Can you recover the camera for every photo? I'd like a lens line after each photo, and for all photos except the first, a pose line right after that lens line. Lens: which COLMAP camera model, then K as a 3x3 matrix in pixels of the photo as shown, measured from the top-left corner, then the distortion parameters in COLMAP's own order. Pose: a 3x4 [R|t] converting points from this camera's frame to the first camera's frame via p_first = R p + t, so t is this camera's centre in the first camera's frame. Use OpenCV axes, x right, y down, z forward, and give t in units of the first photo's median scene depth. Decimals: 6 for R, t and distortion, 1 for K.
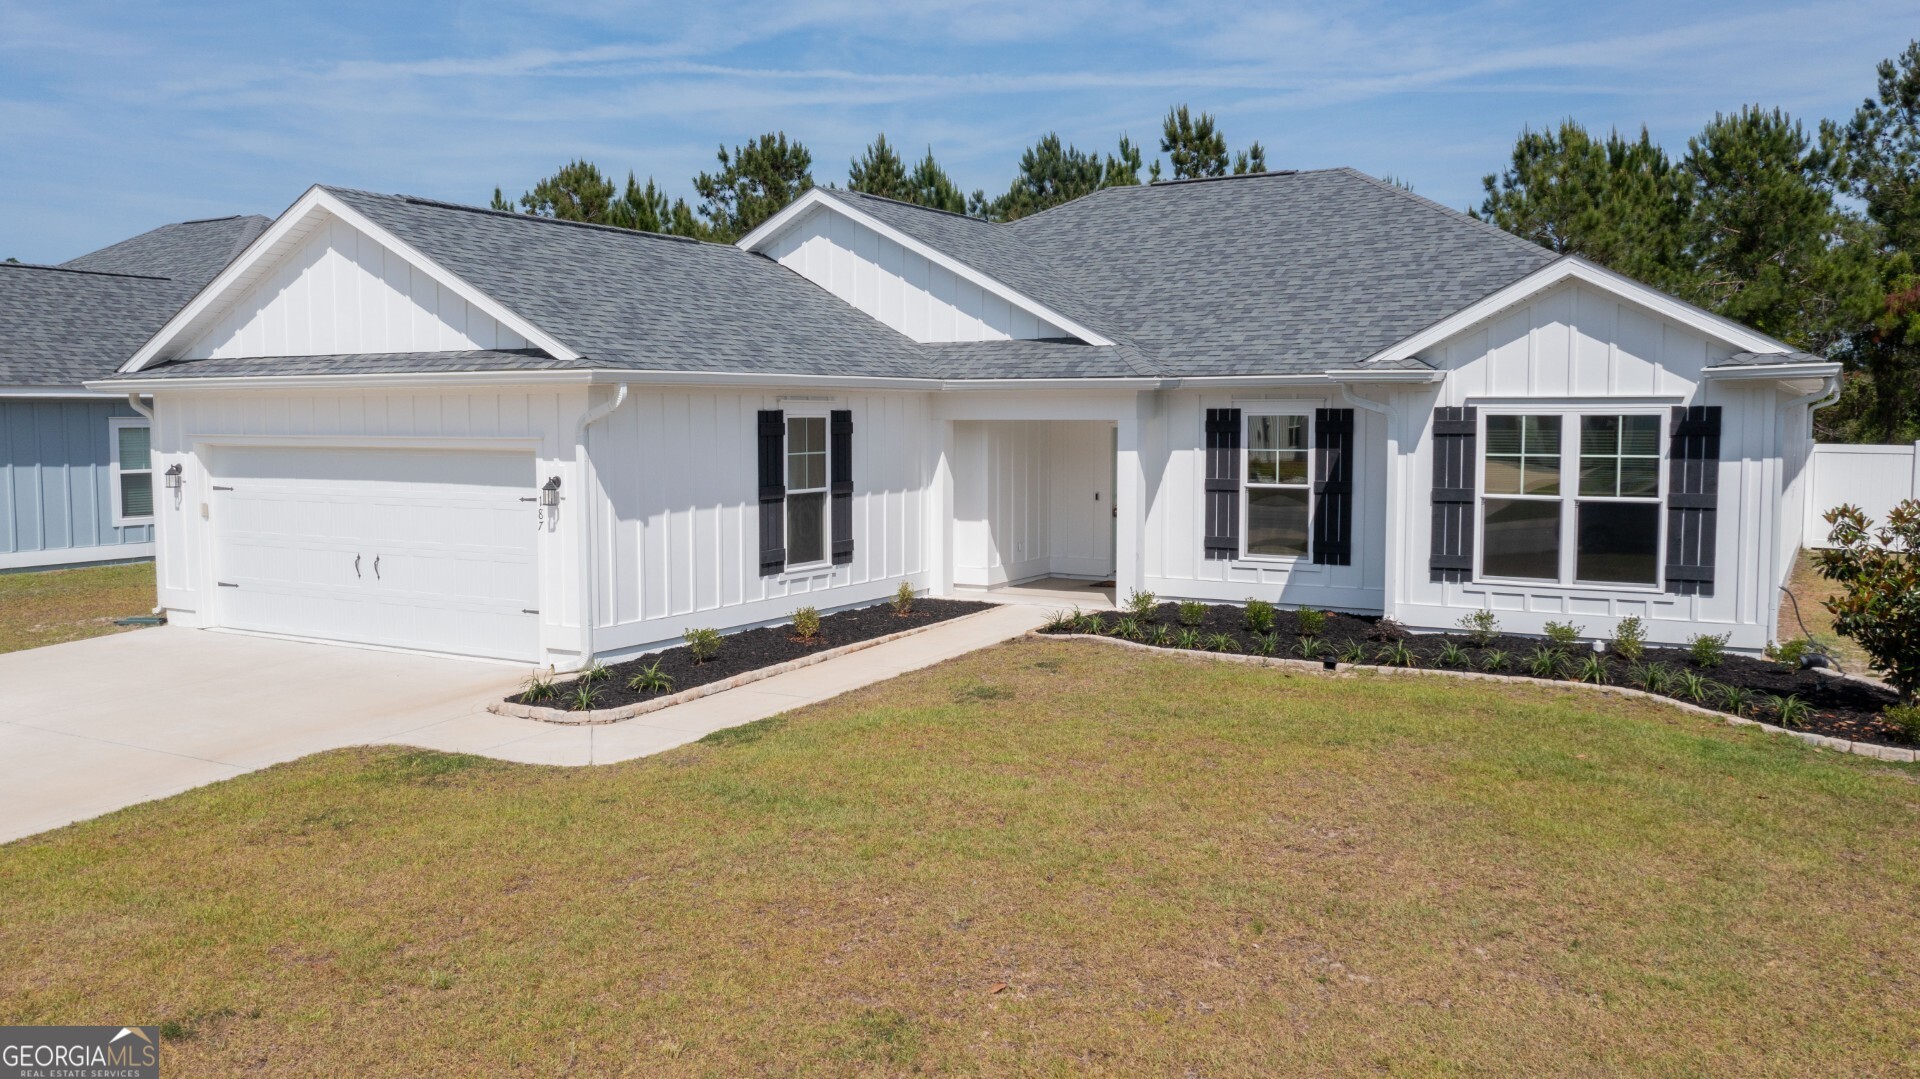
lens RADIAL K [[1523.1, 0, 960.0], [0, 1523.1, 539.5], [0, 0, 1]] dist [-0.039797, 0.050632]
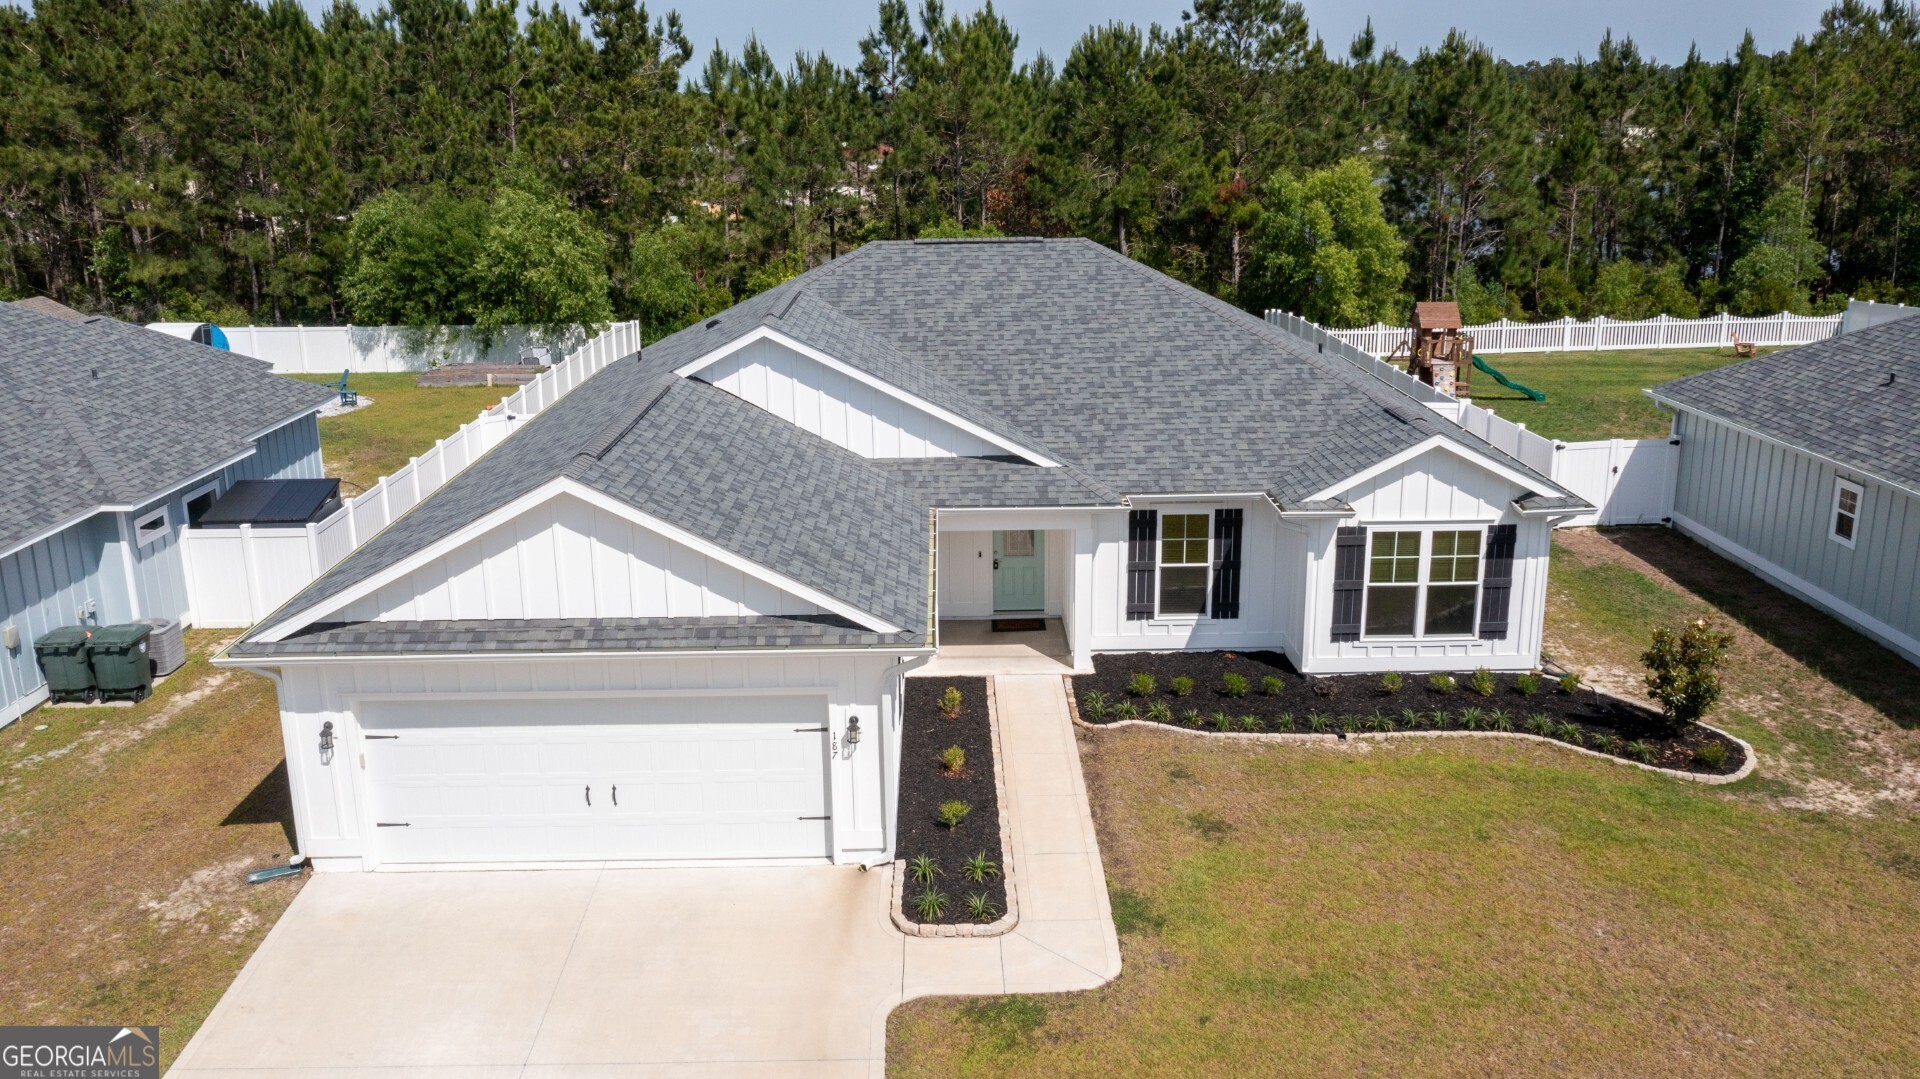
lens RADIAL K [[1523.1, 0, 960.0], [0, 1523.1, 539.5], [0, 0, 1]] dist [-0.039797, 0.050632]
pose [[0.853415, -0.147013, 0.500070, -0.644117], [0.052156, 0.978670, 0.198706, -0.342931], [-0.518616, -0.143497, 0.842880, -0.027176]]
